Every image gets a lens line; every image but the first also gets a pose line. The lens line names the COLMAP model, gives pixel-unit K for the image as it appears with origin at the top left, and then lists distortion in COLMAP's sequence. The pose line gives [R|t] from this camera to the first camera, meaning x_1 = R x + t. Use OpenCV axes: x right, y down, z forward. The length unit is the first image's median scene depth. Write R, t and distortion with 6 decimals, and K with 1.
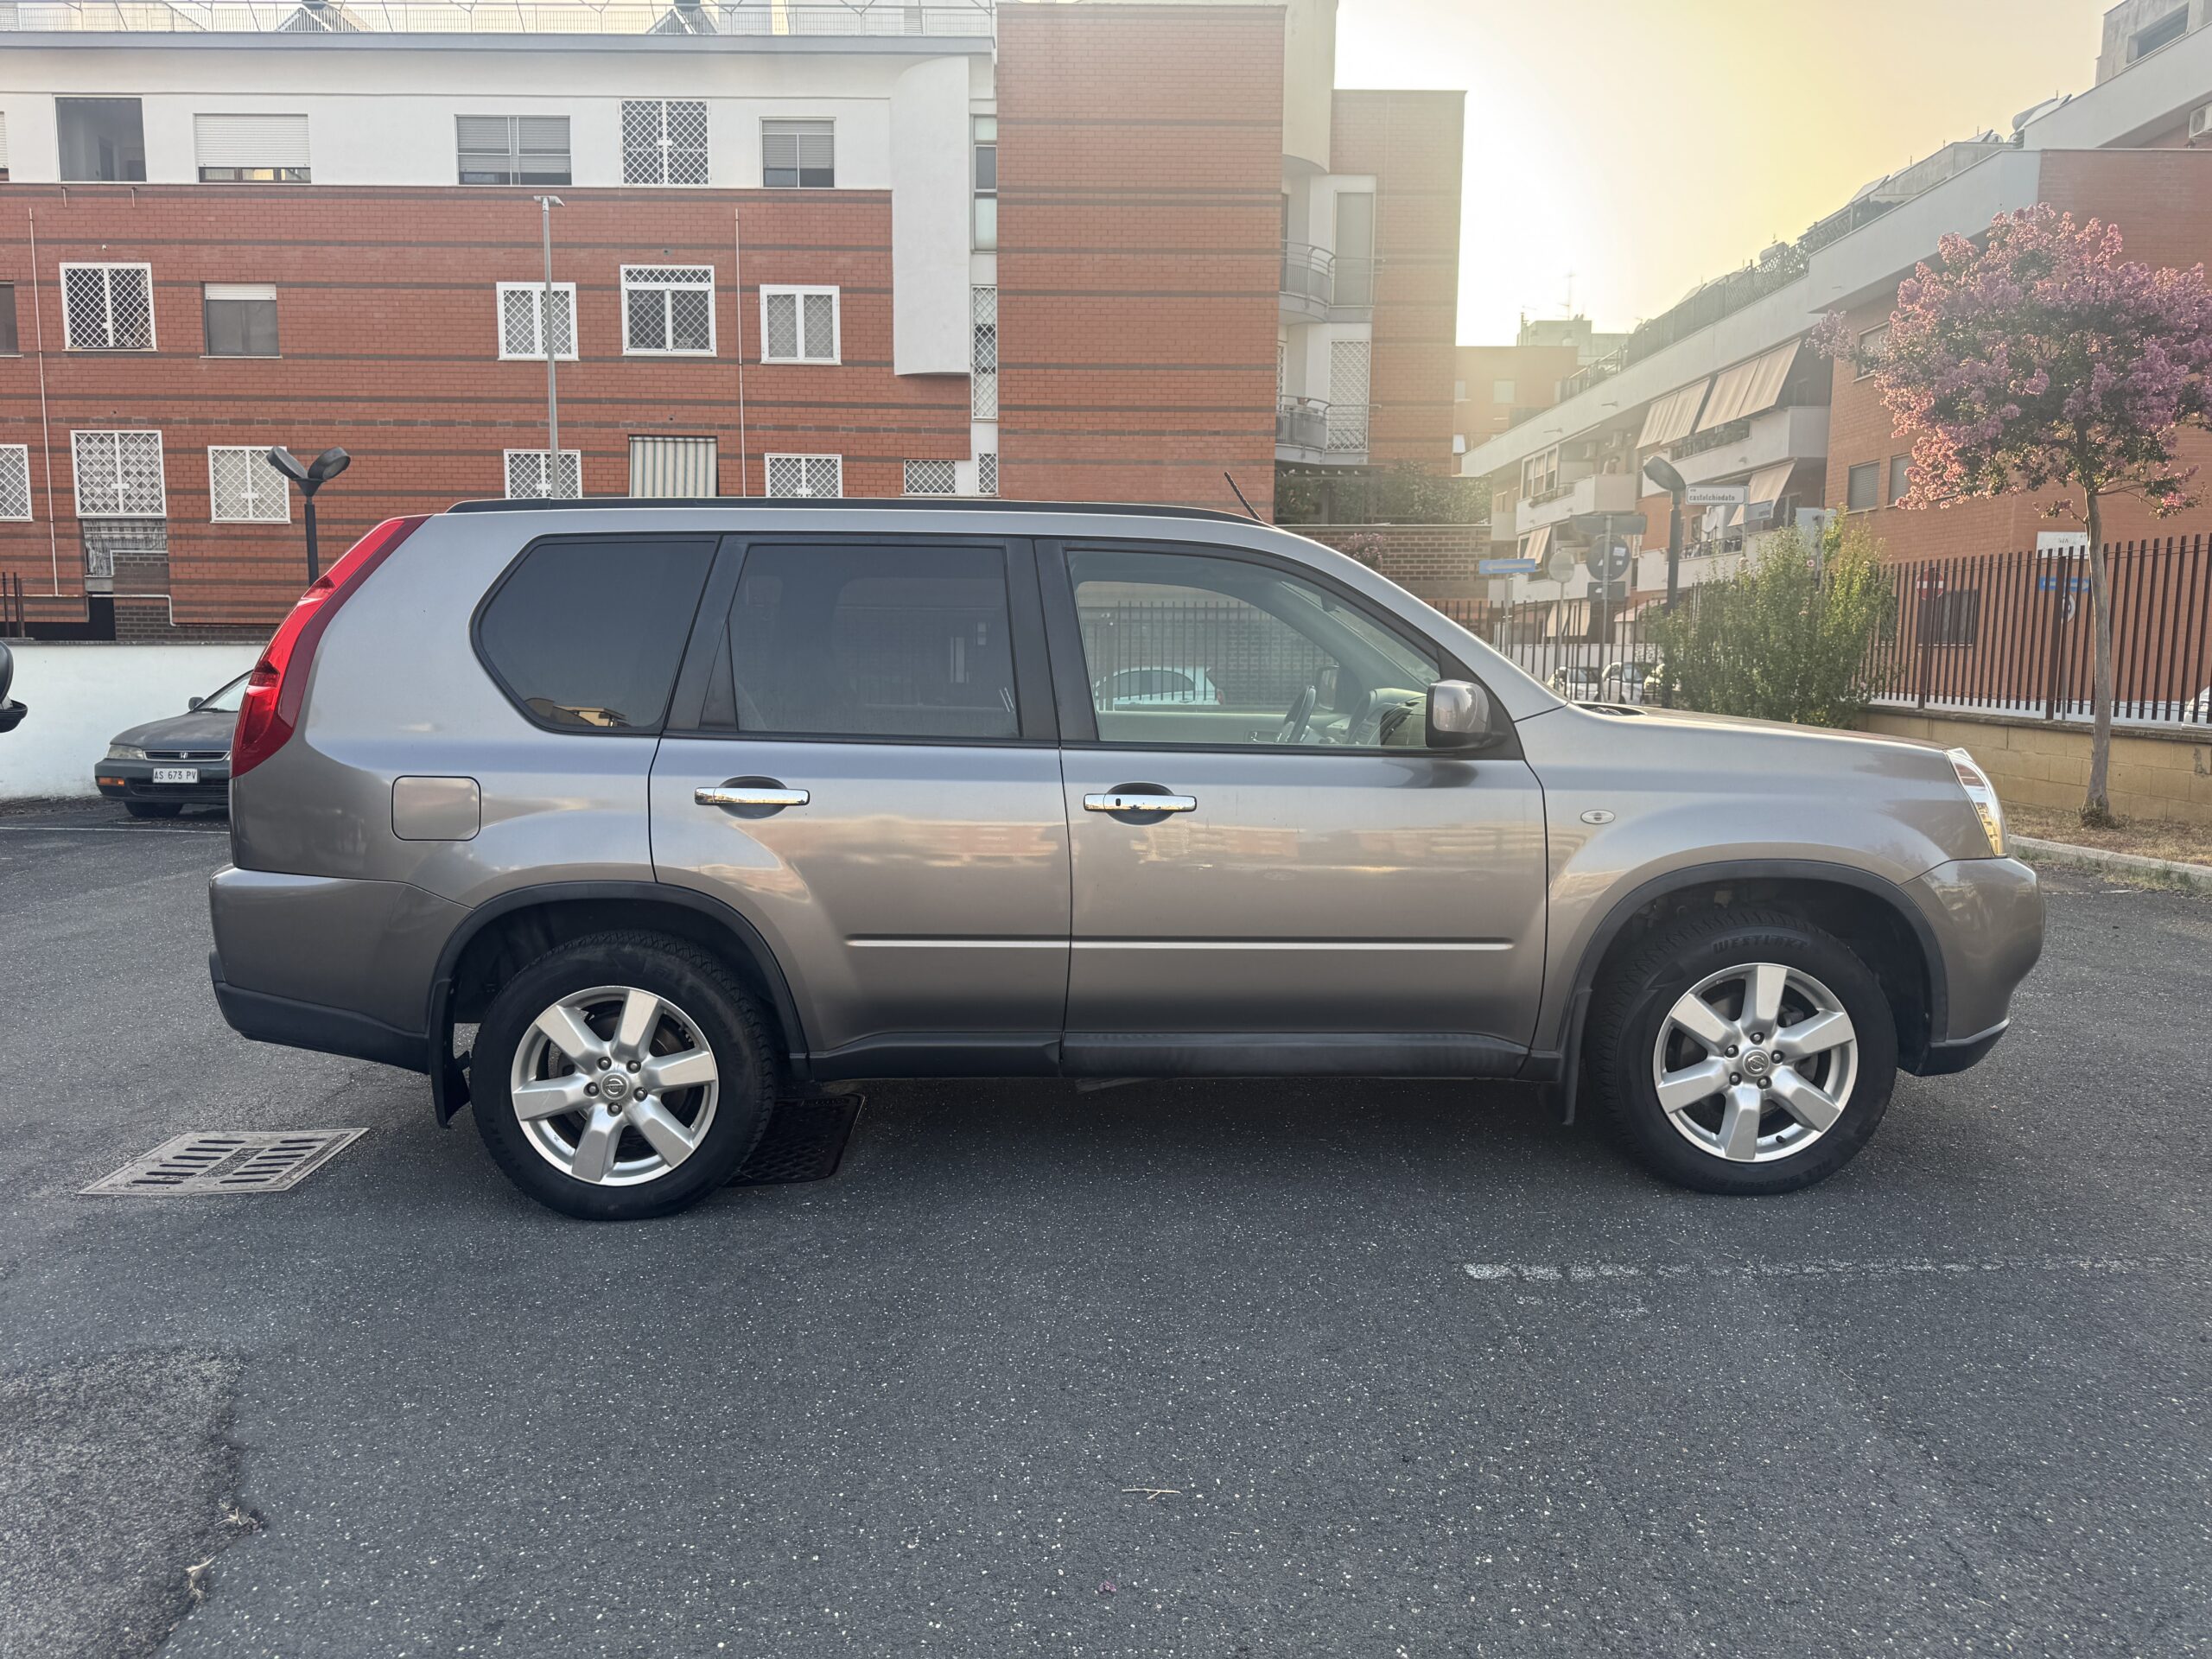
lens RADIAL K [[1593.1, 0, 1099.9], [0, 1593.1, 873.7], [0, 0, 1]] dist [0.025472, -0.037874]
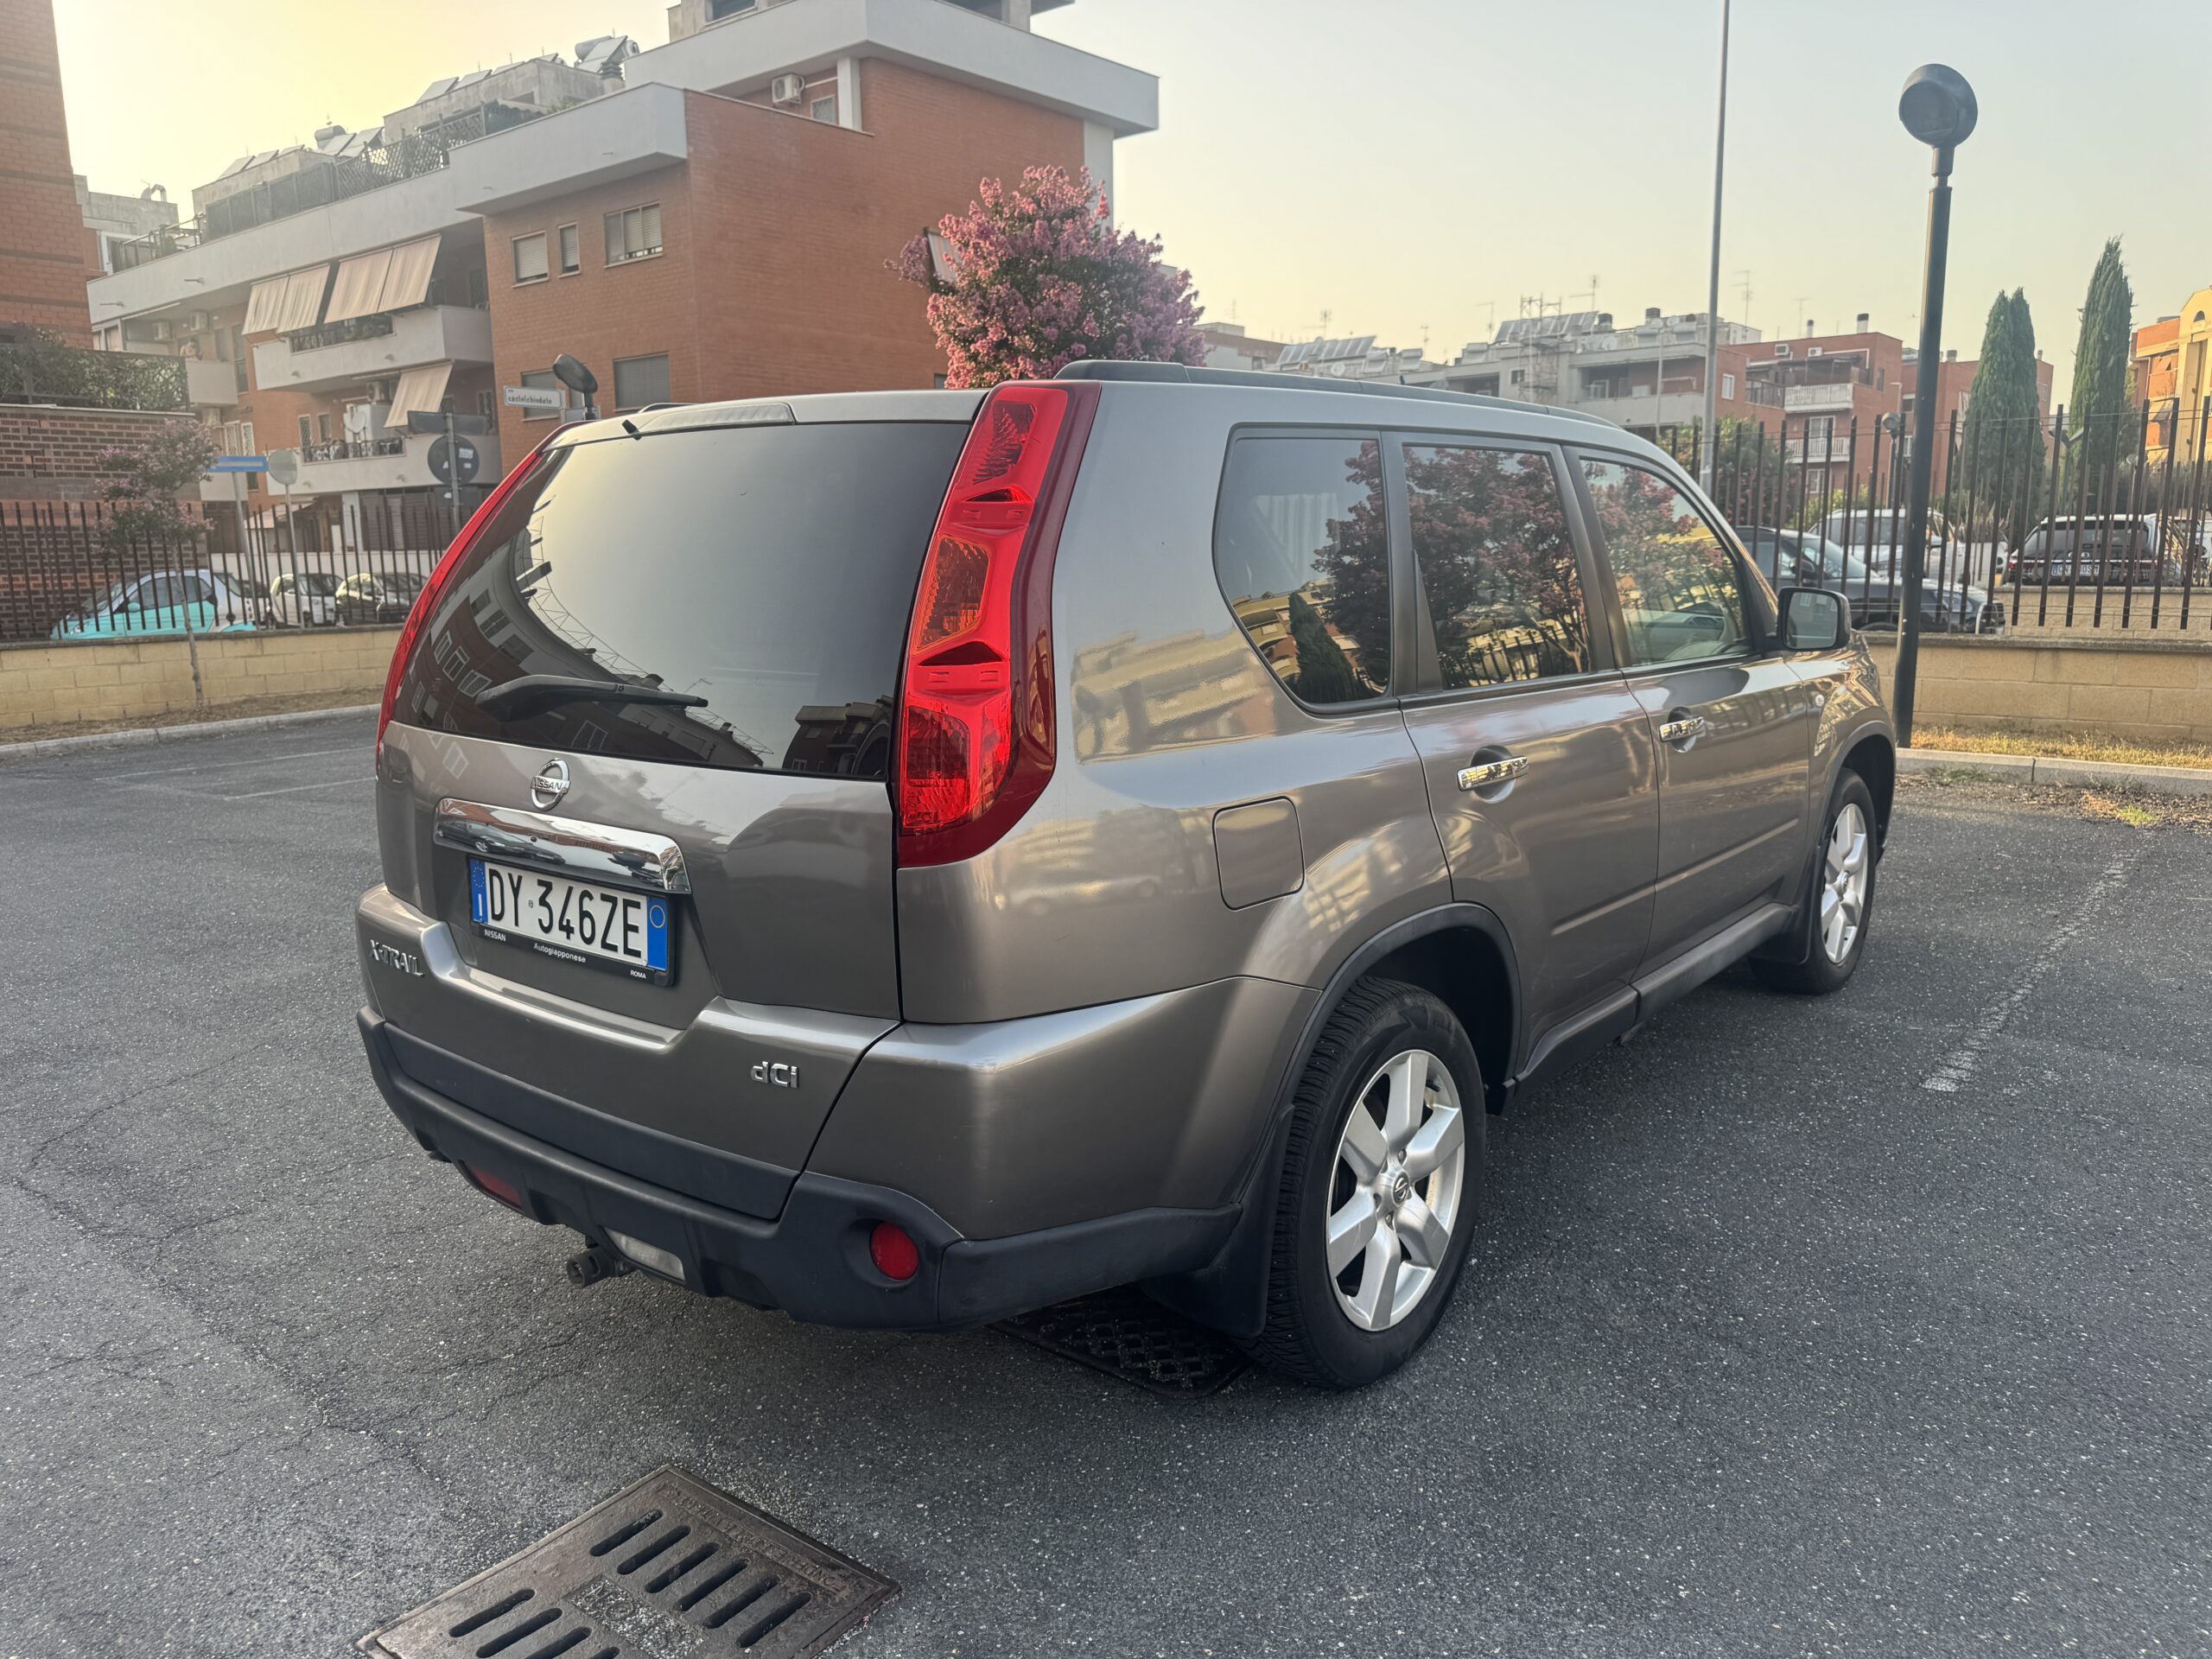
lens RADIAL K [[1593.1, 0, 1124.4], [0, 1593.1, 841.7], [0, 0, 1]] dist [0.025472, -0.037874]
pose [[0.629516, -0.156825, 0.760996, -0.128449], [0.127191, 0.987007, 0.098185, -0.015821], [-0.766506, 0.034983, 0.641284, 0.086840]]
